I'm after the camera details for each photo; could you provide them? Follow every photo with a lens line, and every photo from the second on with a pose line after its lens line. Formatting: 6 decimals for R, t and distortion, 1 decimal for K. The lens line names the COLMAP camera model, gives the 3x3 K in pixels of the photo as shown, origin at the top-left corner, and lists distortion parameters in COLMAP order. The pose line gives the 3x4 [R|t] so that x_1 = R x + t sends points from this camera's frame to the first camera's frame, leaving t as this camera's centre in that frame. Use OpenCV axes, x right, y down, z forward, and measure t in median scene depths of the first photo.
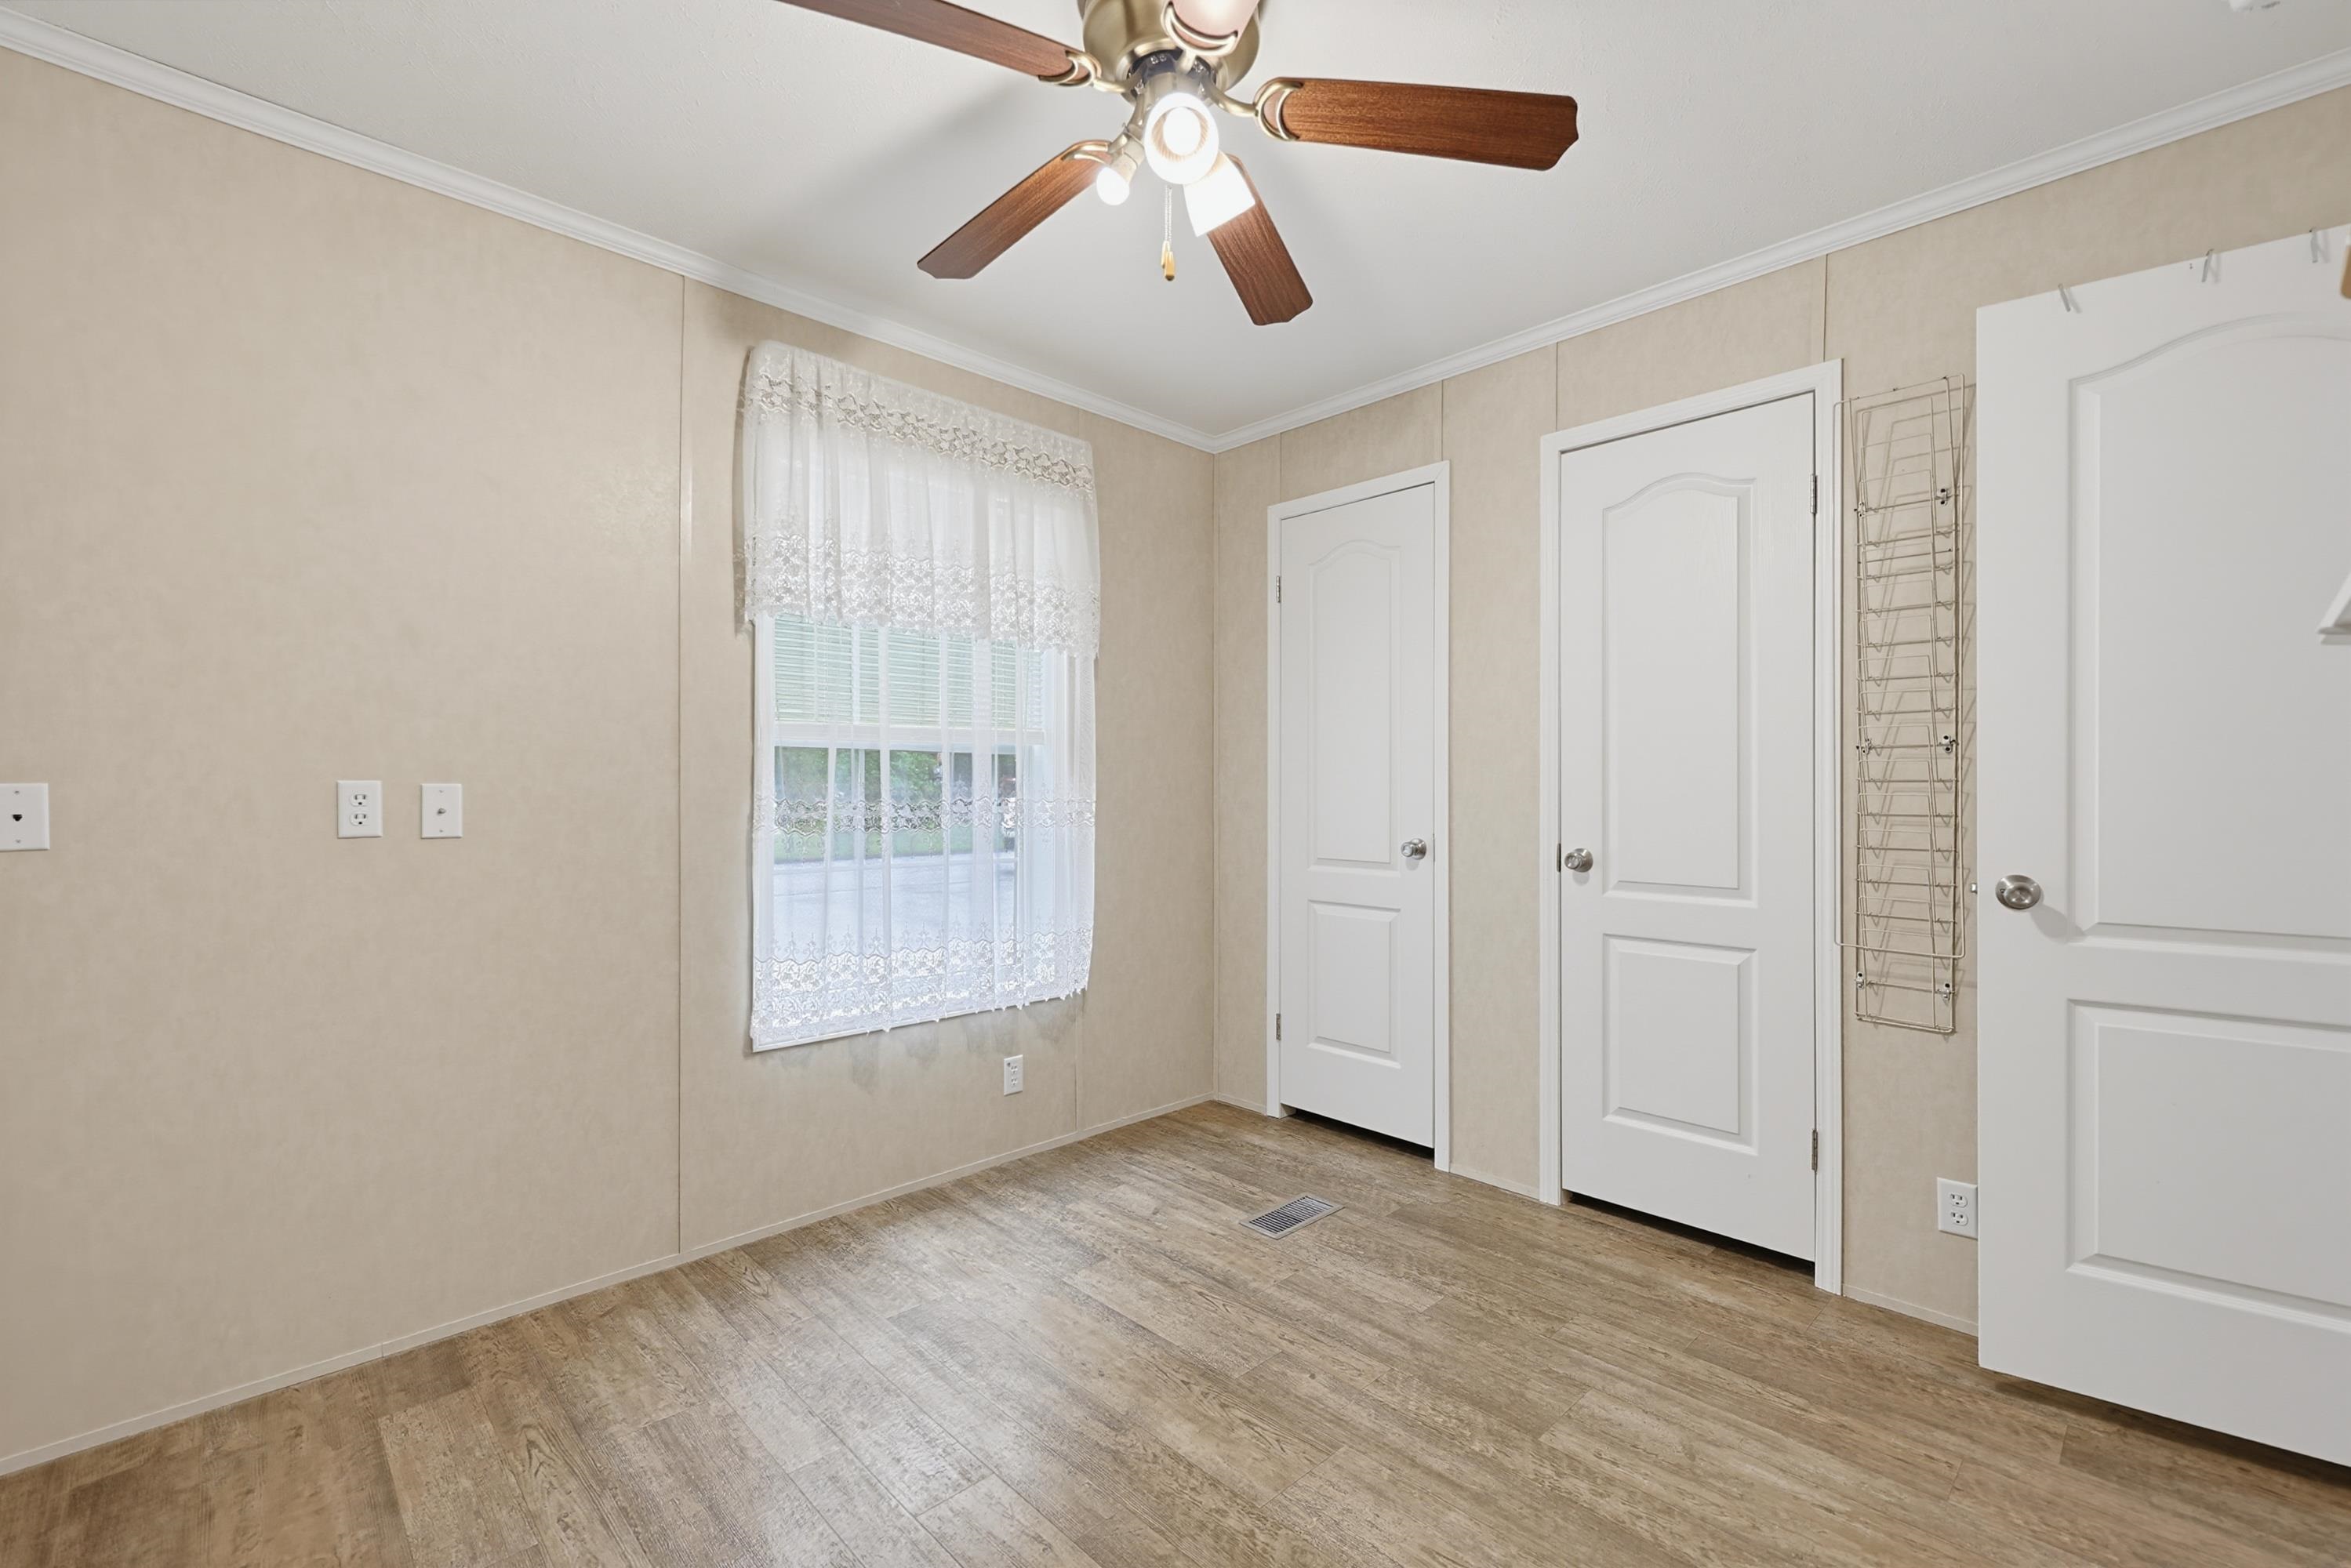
lens RADIAL K [[997.7, 0, 1176.3], [0, 997.7, 780.4], [0, 0, 1]] dist [-0.005058, -0.000647]
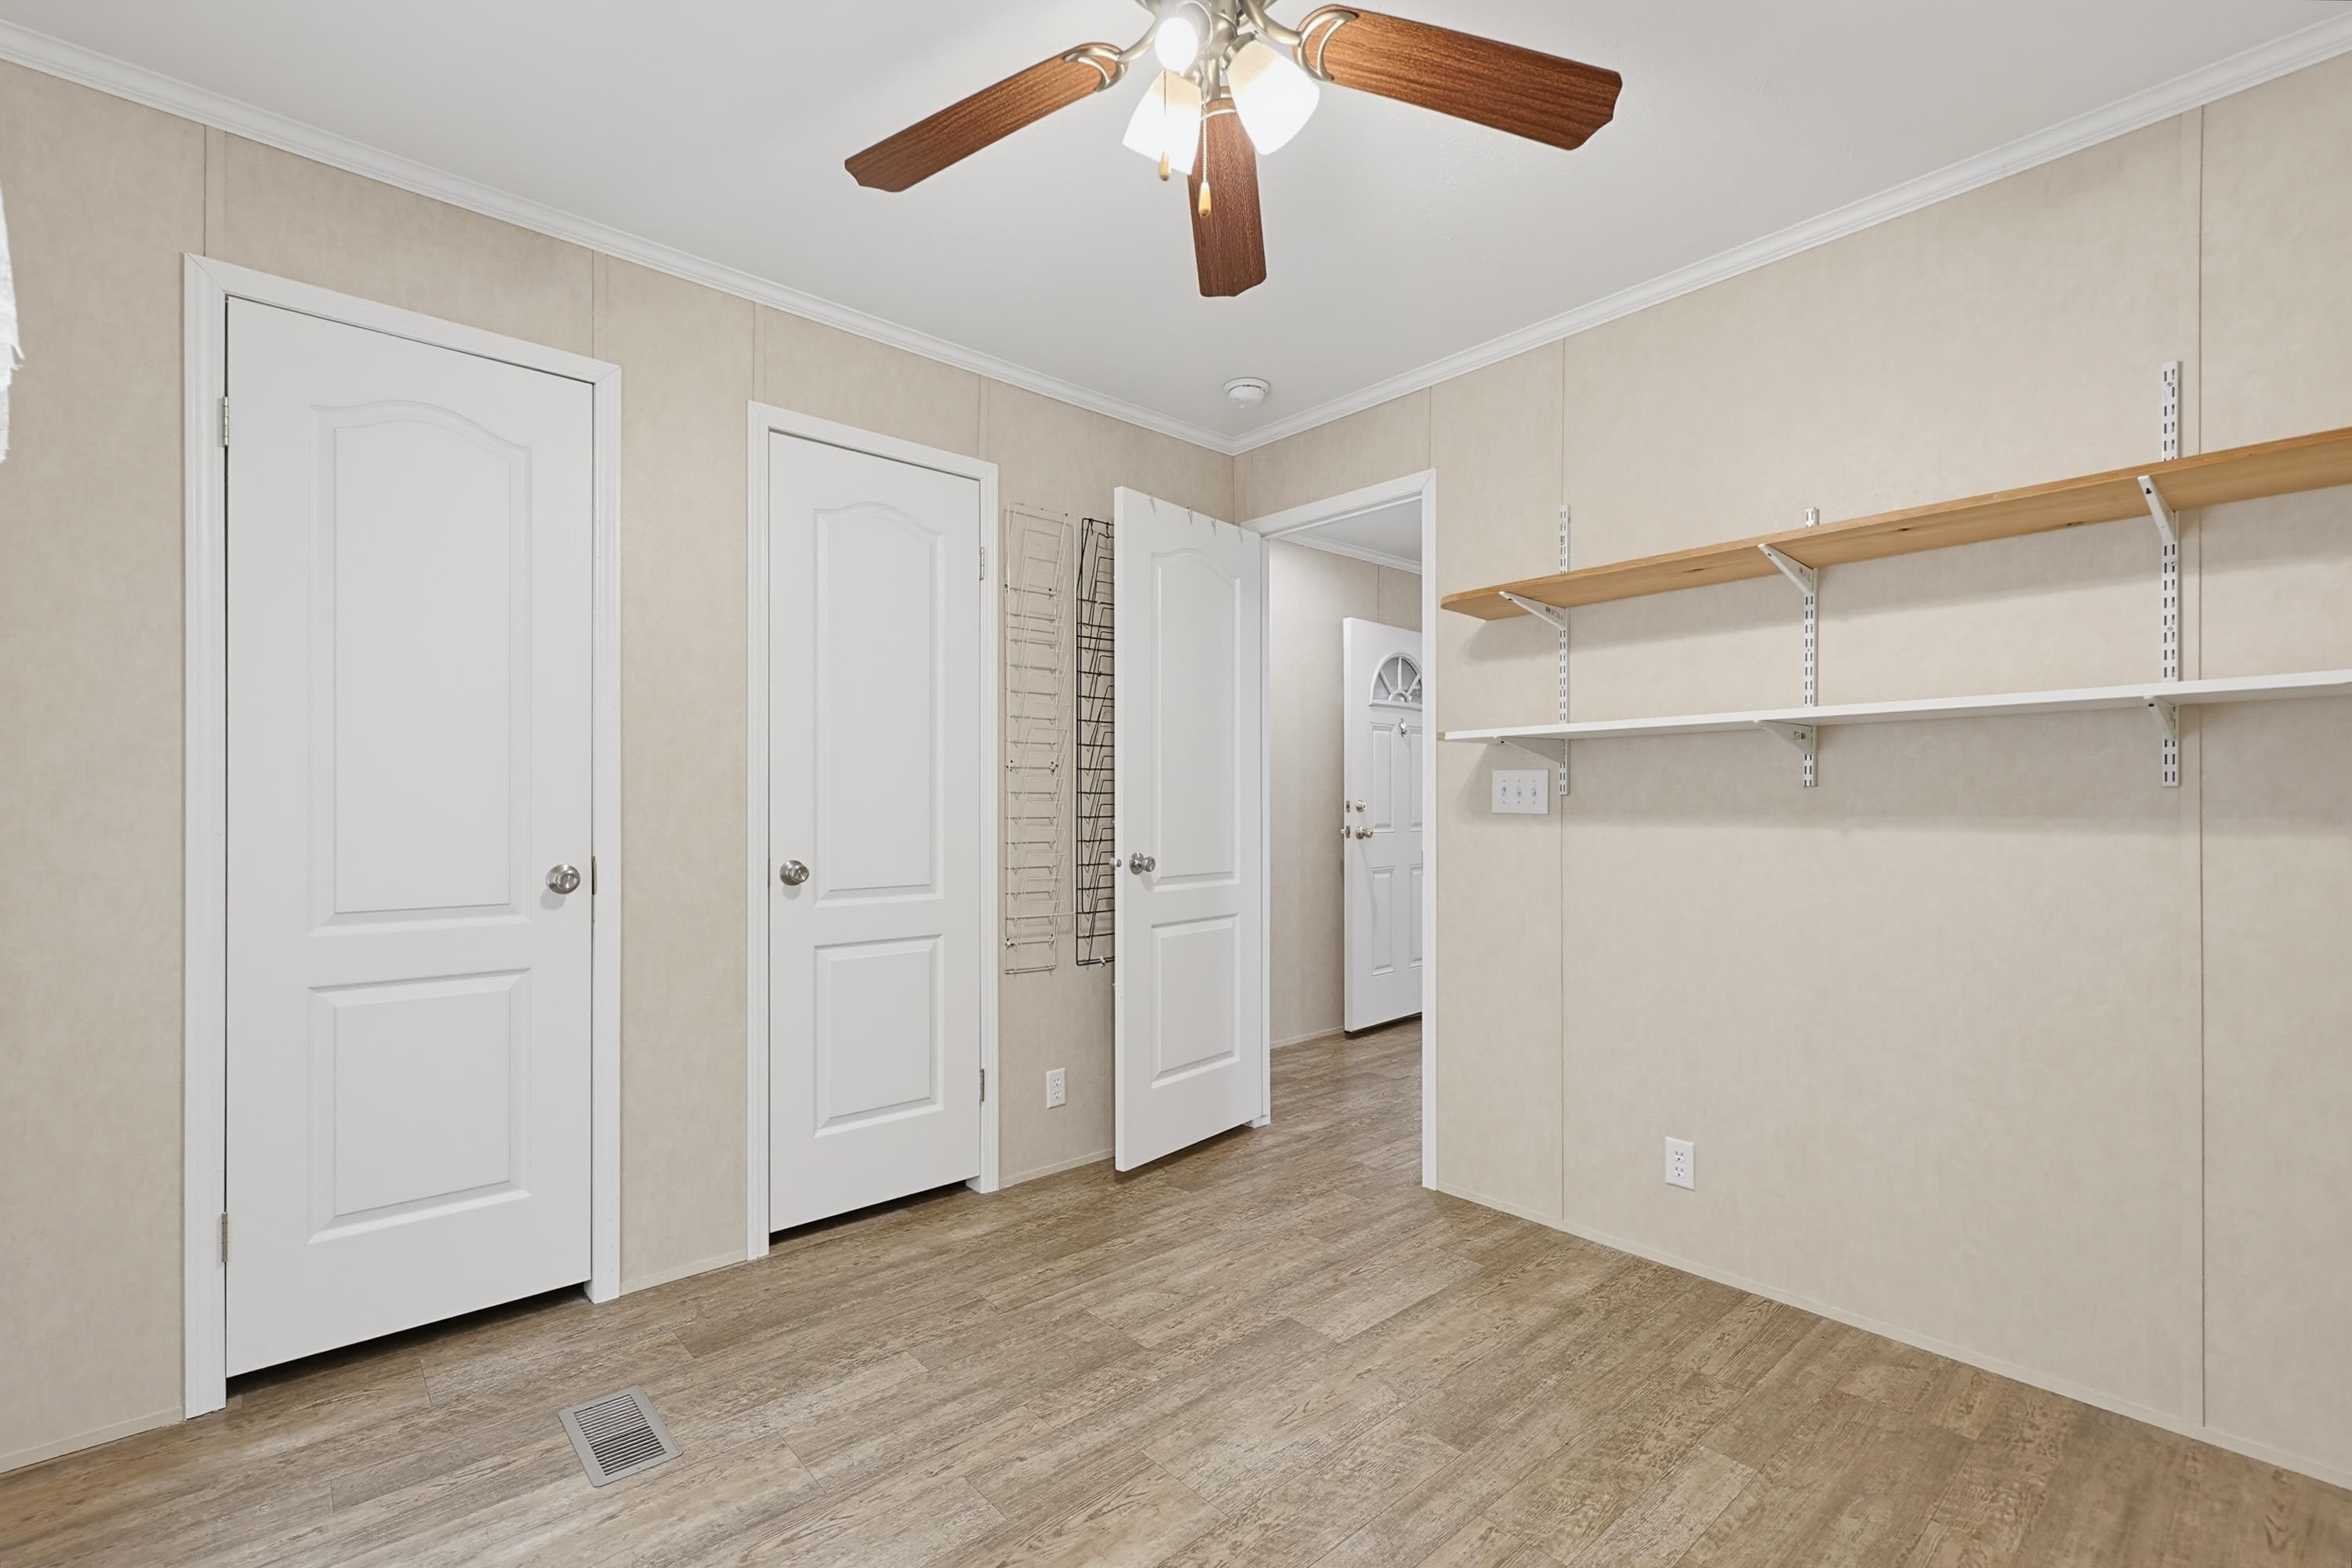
lens RADIAL K [[1044.9, 0, 1181.0], [0, 1044.9, 797.6], [0, 0, 1]] dist [0.001693, 0.000251]
pose [[0.036895, 0.000496, 0.999319, -0.625870], [-0.011615, 0.999933, -0.000068, 0.004735], [-0.999252, -0.011604, 0.036898, 0.656123]]
